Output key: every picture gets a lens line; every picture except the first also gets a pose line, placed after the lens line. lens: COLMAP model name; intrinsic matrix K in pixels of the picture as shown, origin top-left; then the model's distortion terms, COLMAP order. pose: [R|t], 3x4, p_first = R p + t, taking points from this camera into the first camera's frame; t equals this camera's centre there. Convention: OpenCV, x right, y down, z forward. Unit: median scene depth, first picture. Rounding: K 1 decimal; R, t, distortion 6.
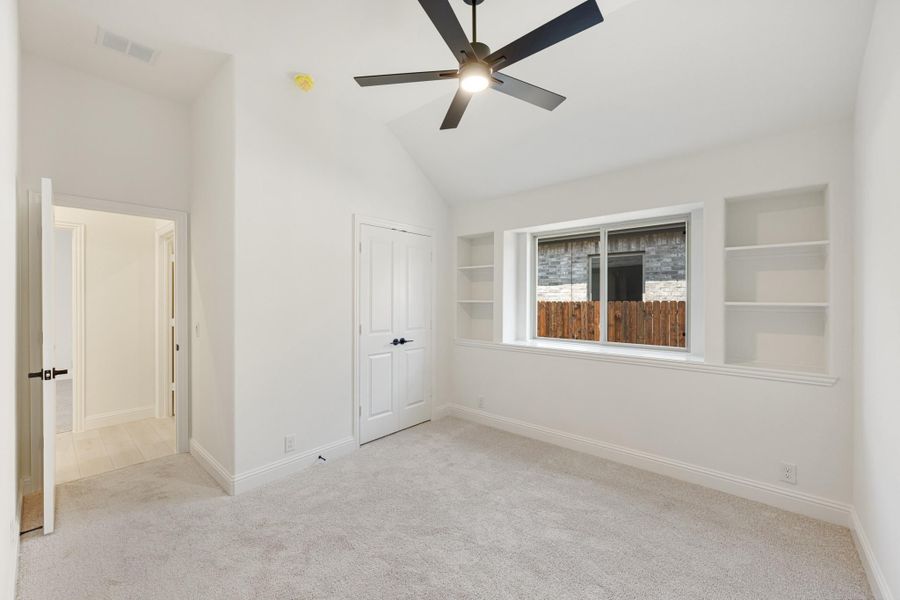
lens RADIAL K [[378.1, 0, 450.0], [0, 378.1, 300.0], [0, 0, 1]] dist [-0.000658, -0.000059]
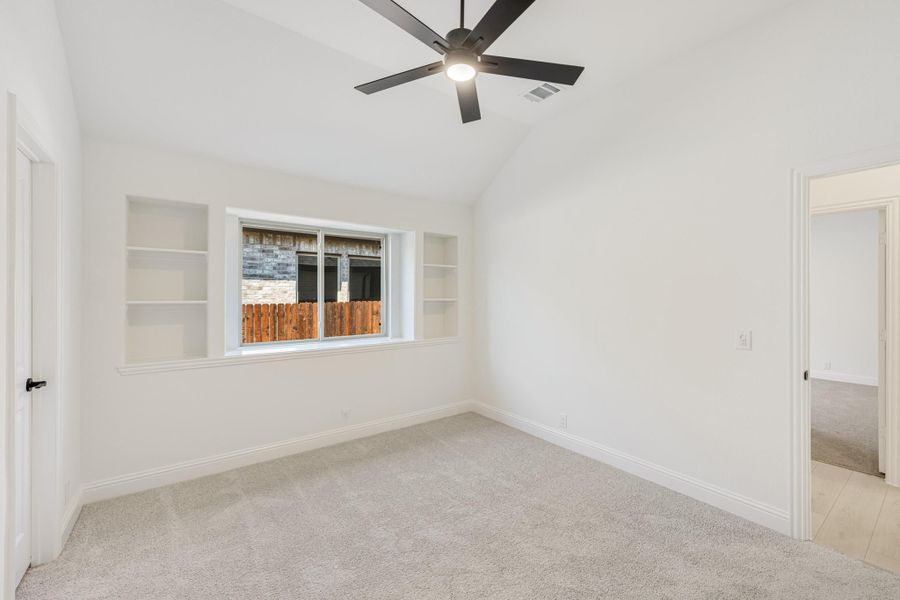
lens RADIAL K [[362.3, 0, 450.5], [0, 362.3, 304.9], [0, 0, 1]] dist [-0.000839, -0.000228]
pose [[0.236055, -0.027631, 0.971347, -0.476395], [0.010765, 0.999609, 0.025819, -0.001815], [-0.971680, 0.004362, 0.236260, 0.418000]]
